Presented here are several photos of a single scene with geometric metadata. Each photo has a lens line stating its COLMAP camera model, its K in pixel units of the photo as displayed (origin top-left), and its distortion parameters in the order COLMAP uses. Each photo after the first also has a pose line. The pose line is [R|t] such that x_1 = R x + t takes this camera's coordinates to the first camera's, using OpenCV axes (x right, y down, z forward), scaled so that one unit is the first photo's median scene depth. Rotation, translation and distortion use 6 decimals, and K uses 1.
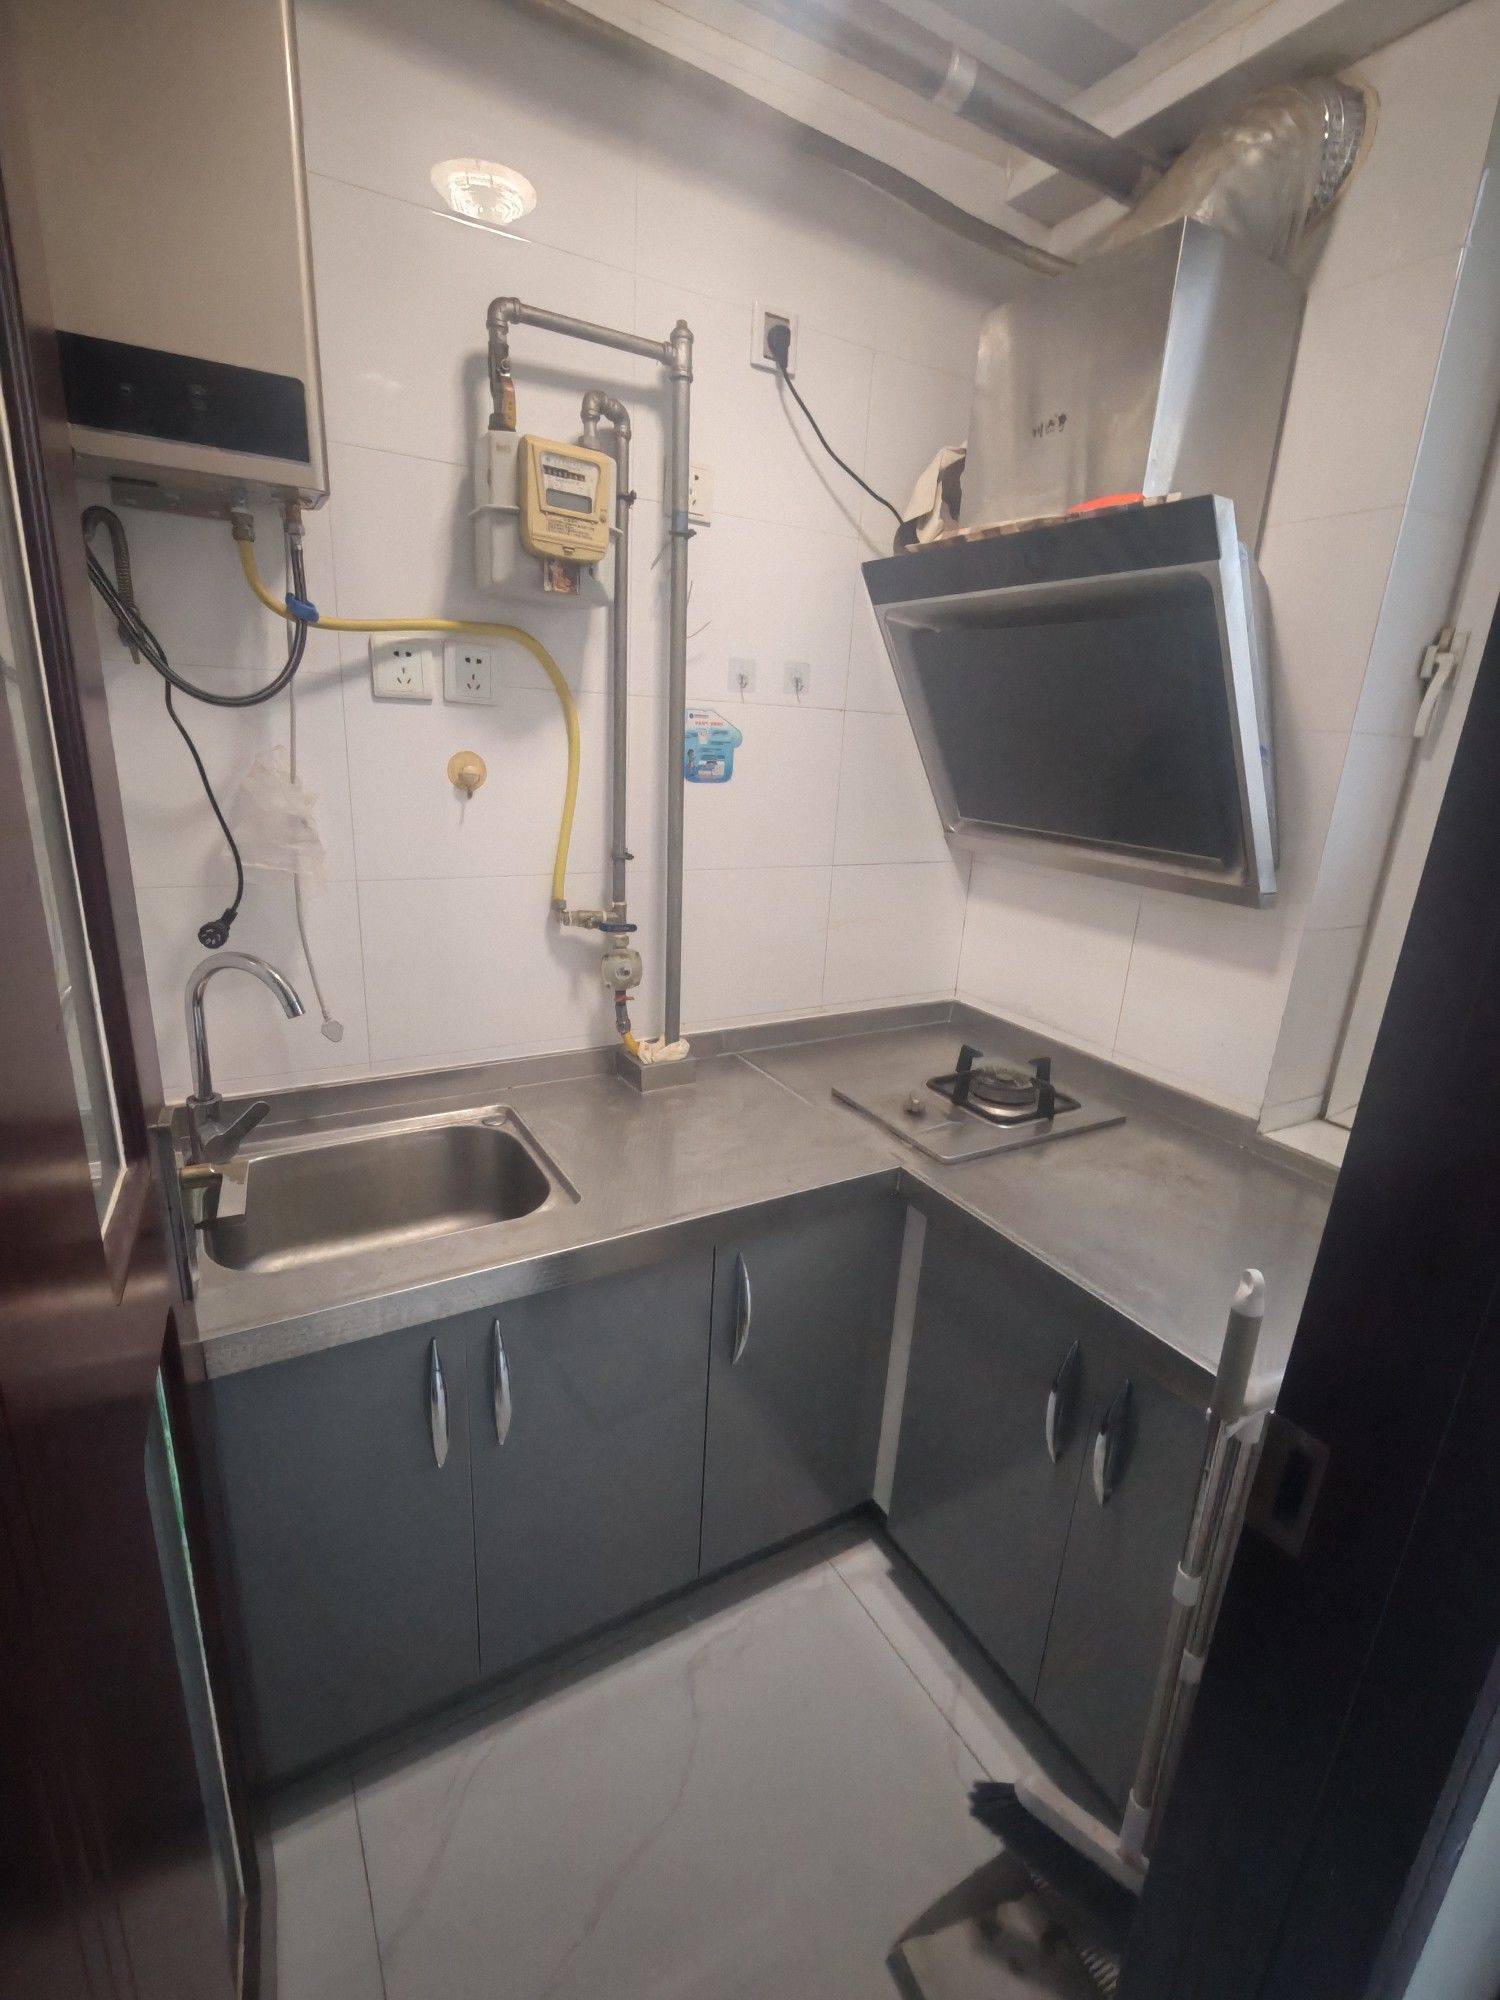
lens RADIAL K [[907.4, 0, 751.9], [0, 907.4, 1003.1], [0, 0, 1]] dist [-0.000298, 0.000291]
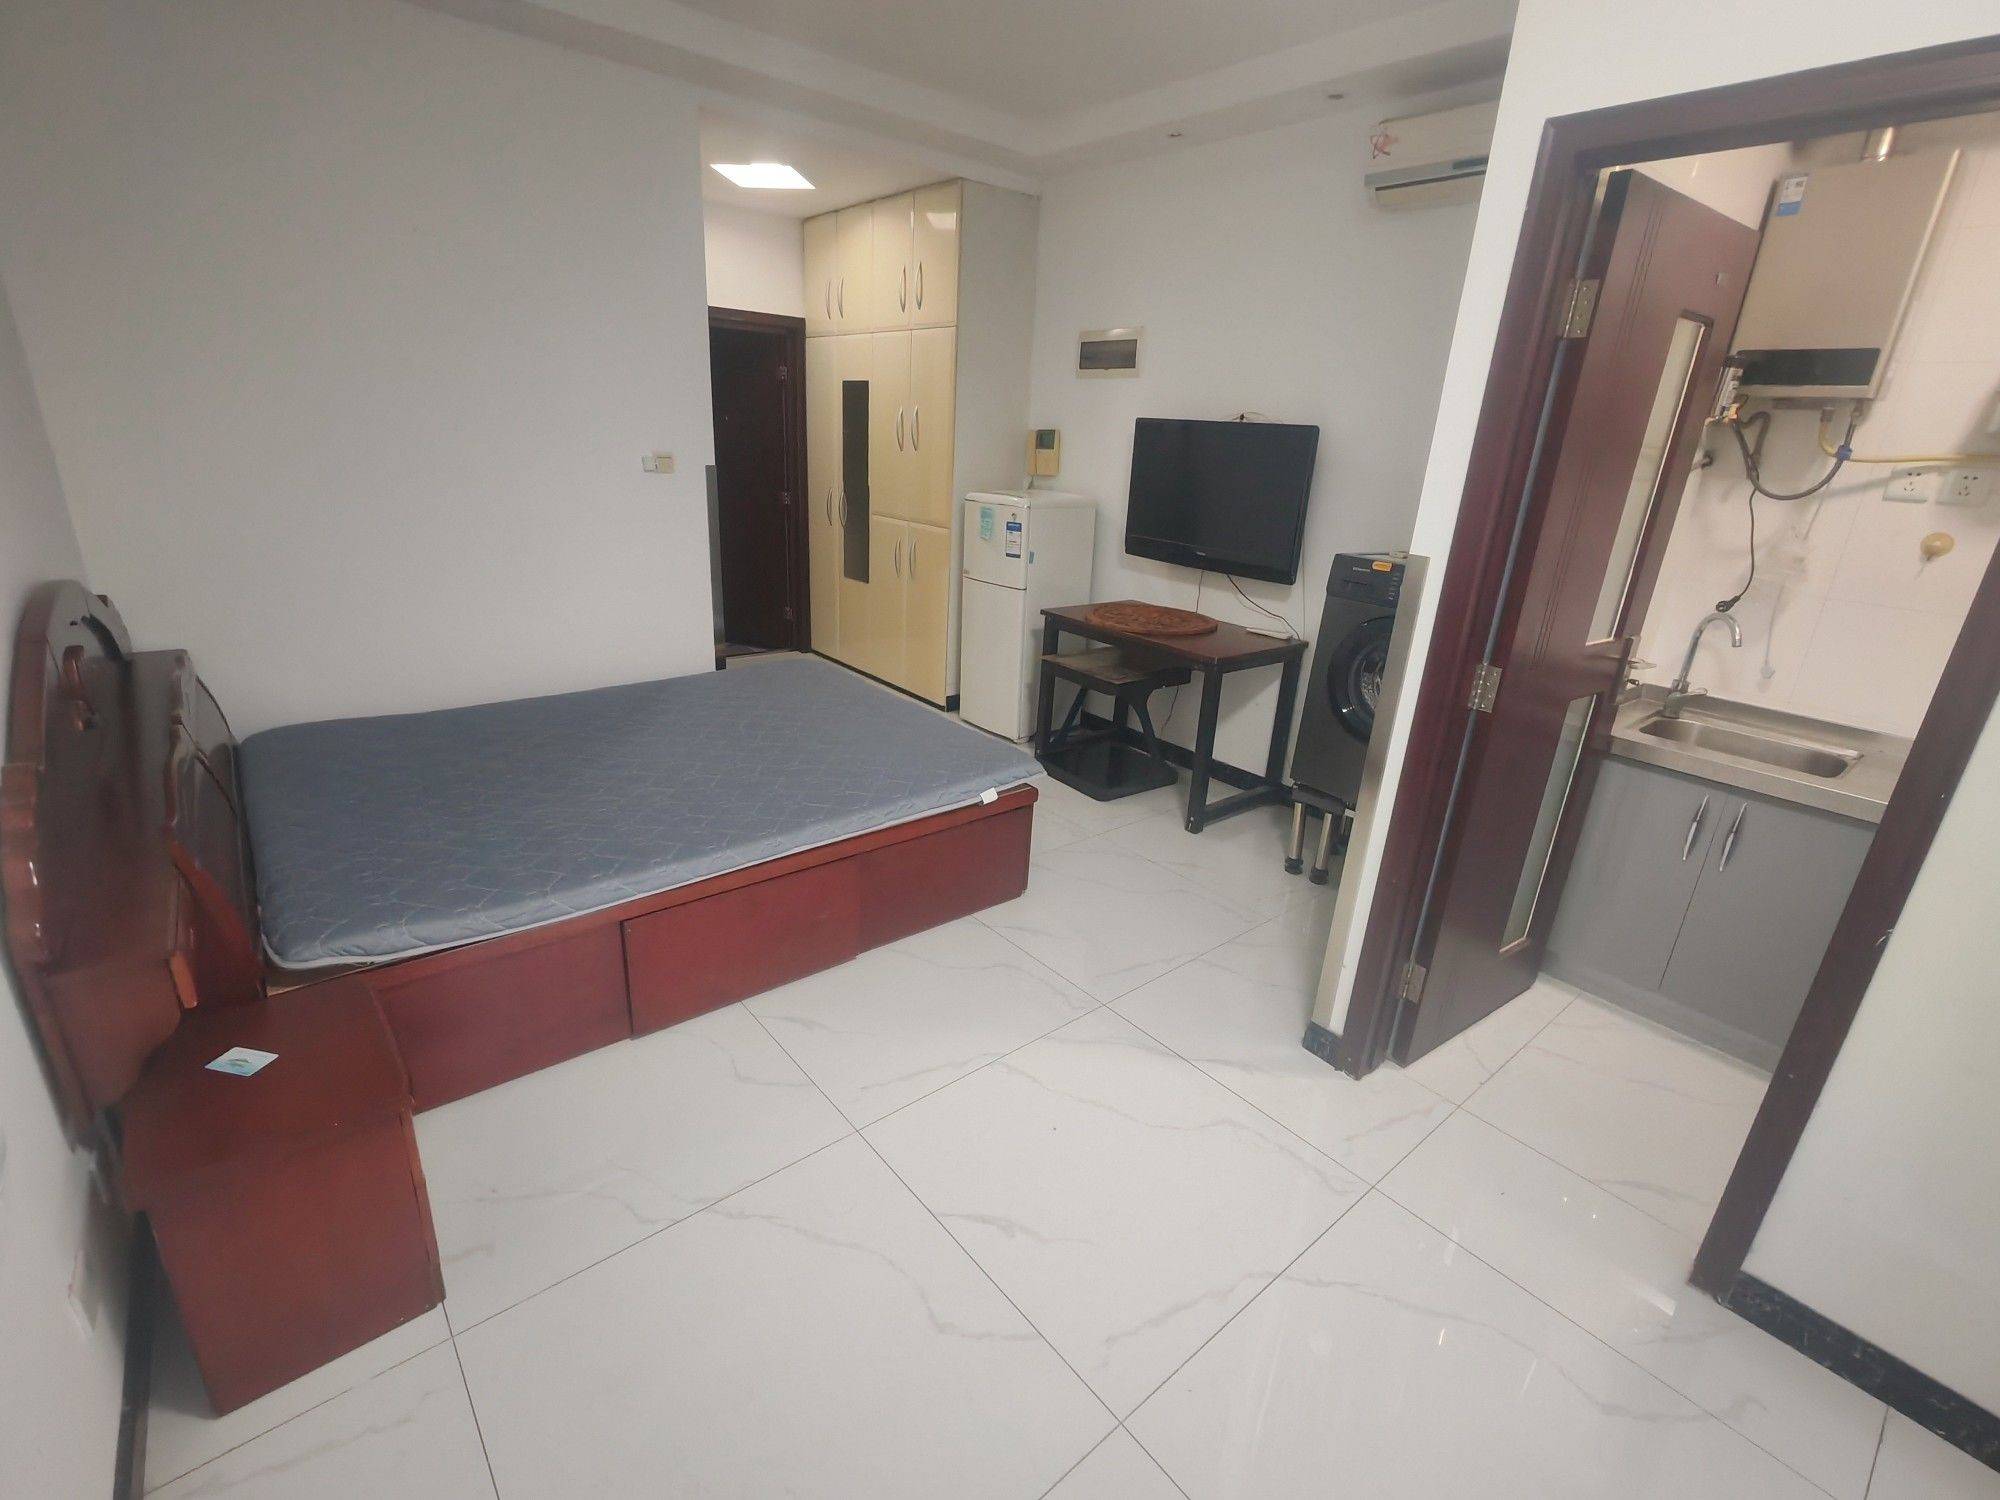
lens RADIAL K [[907.4, 0, 1009.5], [0, 907.4, 747.6], [0, 0, 1]] dist [-0.000298, 0.000291]
pose [[0.175813, 0.290470, -0.940594, 1.101026], [-0.325593, 0.918861, 0.222900, 0.273038], [0.929021, 0.267062, 0.256123, -0.916849]]
